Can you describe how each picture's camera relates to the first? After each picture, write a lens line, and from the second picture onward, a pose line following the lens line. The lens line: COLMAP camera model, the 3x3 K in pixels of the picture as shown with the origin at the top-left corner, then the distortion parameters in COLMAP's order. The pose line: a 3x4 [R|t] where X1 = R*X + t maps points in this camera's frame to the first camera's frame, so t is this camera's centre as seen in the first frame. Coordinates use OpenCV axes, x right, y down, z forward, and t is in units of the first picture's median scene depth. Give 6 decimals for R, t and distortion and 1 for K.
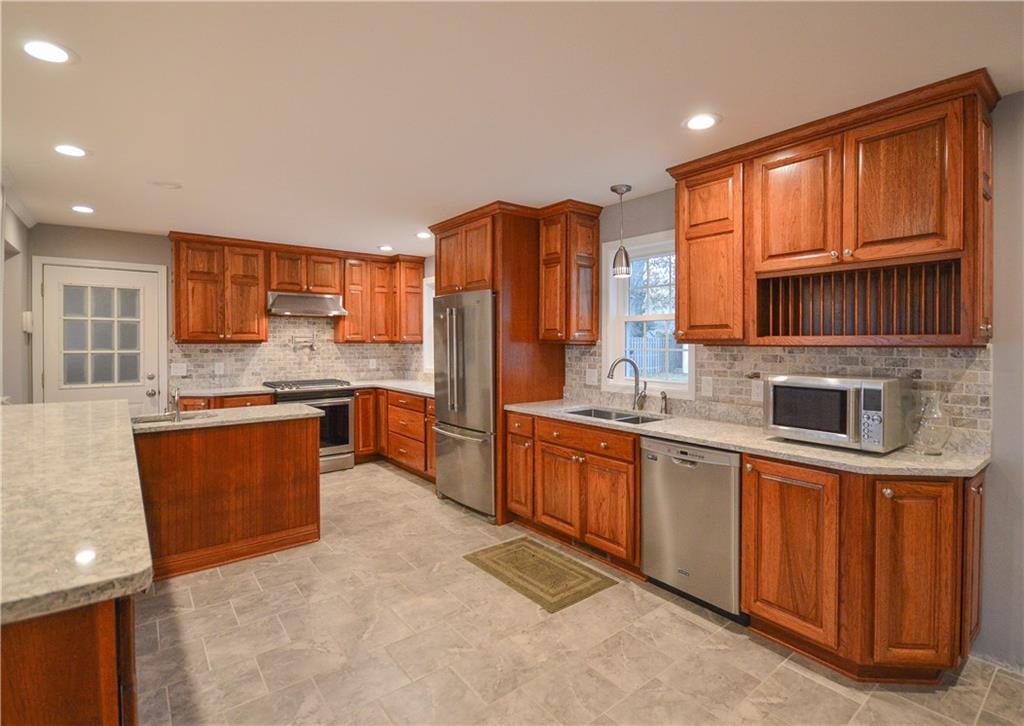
lens RADIAL K [[498.7, 0, 539.6], [0, 498.7, 345.5], [0, 0, 1]] dist [0.002866, -0.003774]
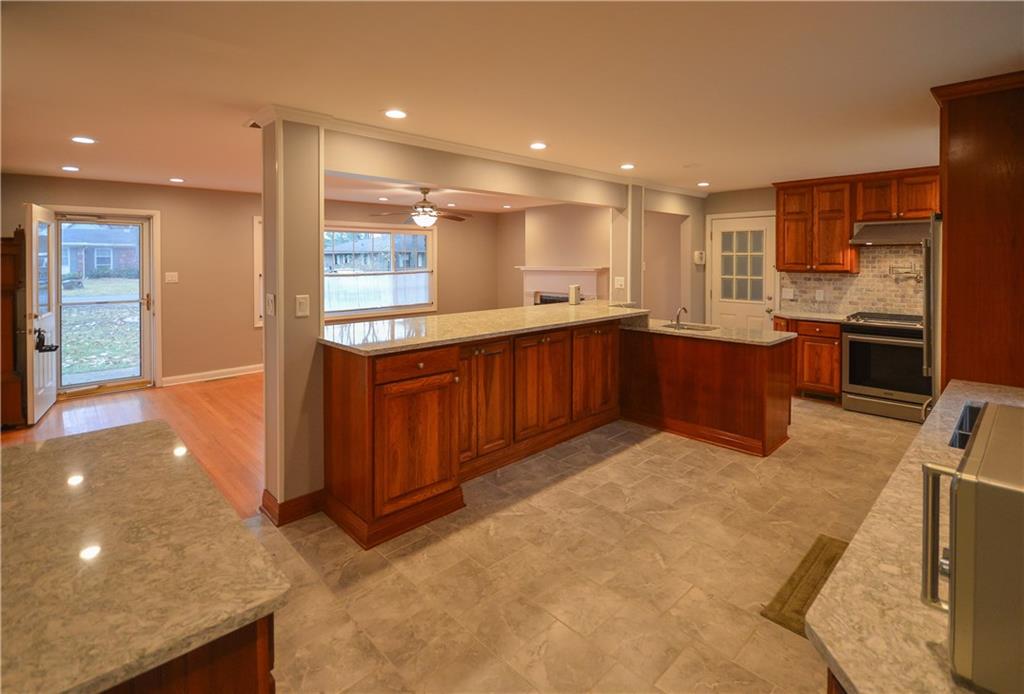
lens RADIAL K [[488.6, 0, 534.1], [0, 488.6, 265.9], [0, 0, 1]] dist [0.005063, 0.000220]
pose [[0.090611, 0.012828, -0.995804, 0.514997], [-0.004302, 0.999913, 0.012489, -0.040327], [0.995877, 0.003152, 0.090658, 0.343293]]
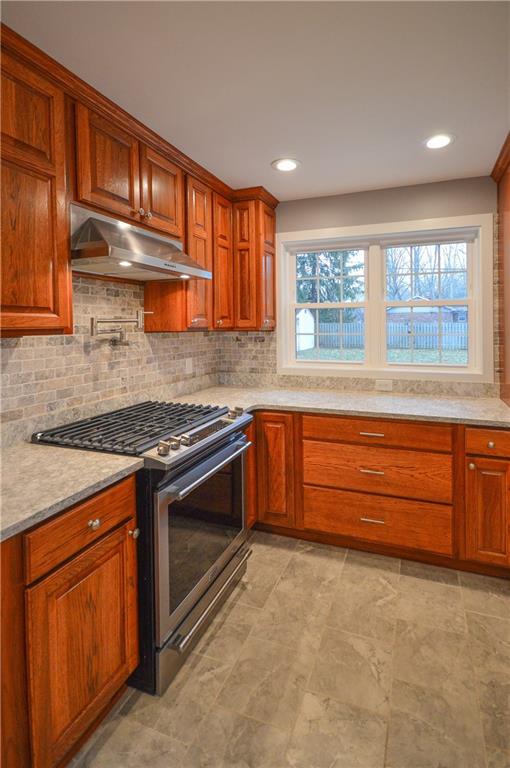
lens RADIAL K [[369.6, 0, 287.6], [0, 369.6, 328.4], [0, 0, 1]] dist [0.008689, -0.000277]
pose [[0.852789, -0.009152, 0.522175, -0.729141], [0.008640, 0.999957, 0.003415, -0.013919], [-0.522184, 0.001599, 0.852831, 0.874126]]
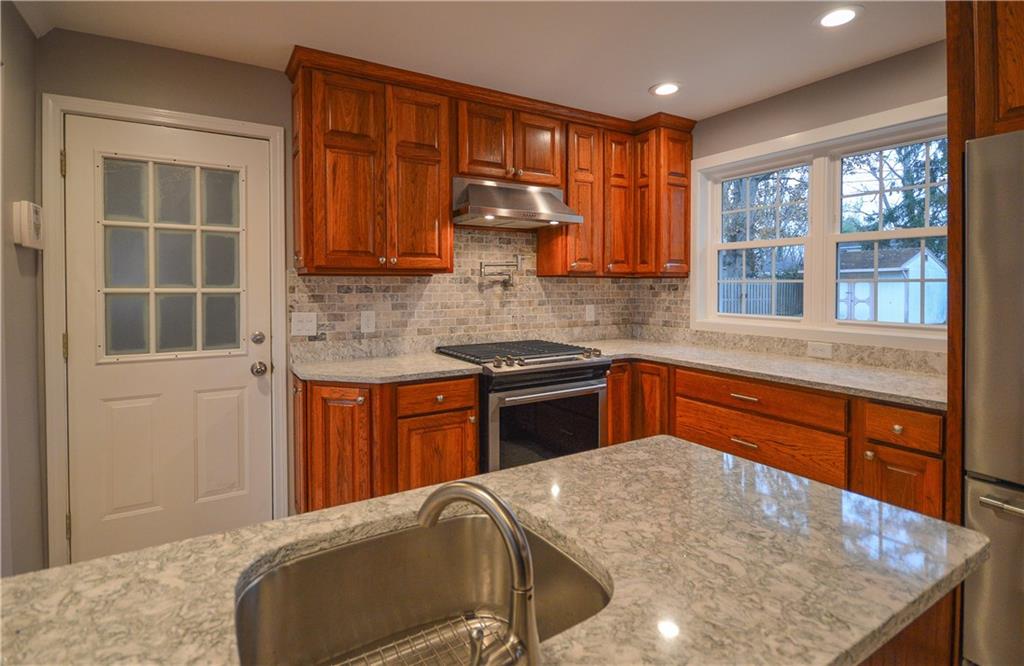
lens RADIAL K [[505.5, 0, 499.2], [0, 505.5, 293.6], [0, 0, 1]] dist [-0.001303, 0.002640]
pose [[0.988146, 0.003632, -0.153474, -0.546033], [-0.001529, 0.999903, 0.013822, 0.009842], [0.153510, -0.013423, 0.988056, 0.628328]]
